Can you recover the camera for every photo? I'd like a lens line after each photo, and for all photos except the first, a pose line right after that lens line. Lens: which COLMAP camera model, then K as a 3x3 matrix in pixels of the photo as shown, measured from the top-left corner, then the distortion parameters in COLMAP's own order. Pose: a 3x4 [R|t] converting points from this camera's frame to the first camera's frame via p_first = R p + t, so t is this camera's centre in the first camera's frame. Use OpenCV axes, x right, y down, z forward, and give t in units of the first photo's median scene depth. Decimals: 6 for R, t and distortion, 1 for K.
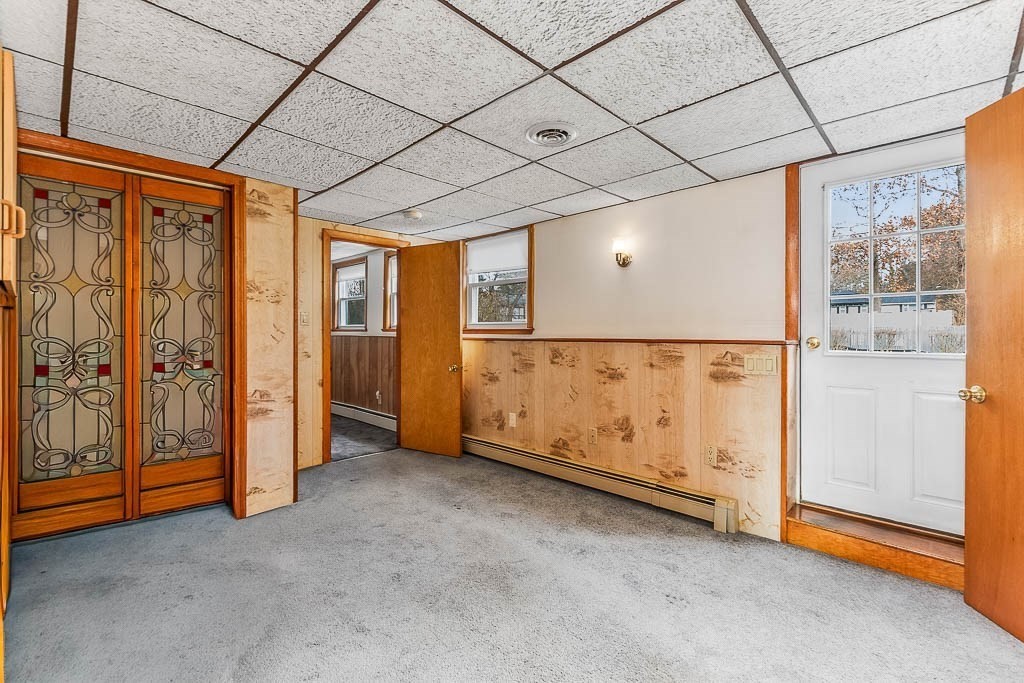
lens RADIAL K [[446.4, 0, 512.2], [0, 446.4, 337.4], [0, 0, 1]] dist [-0.000719, -0.001183]
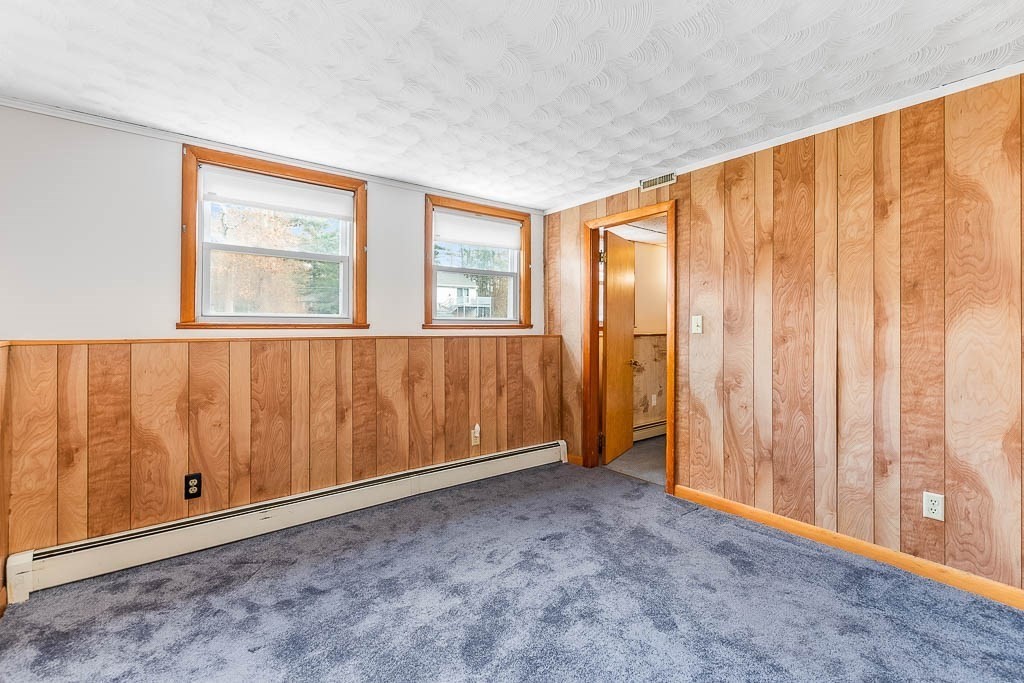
lens RADIAL K [[446.4, 0, 510.7], [0, 446.4, 331.2], [0, 0, 1]] dist [-0.000719, -0.001183]
pose [[0.158996, -0.013569, 0.987186, -0.934811], [0.008154, 0.999889, 0.012430, -0.017296], [-0.987246, 0.006073, 0.159089, 0.876303]]
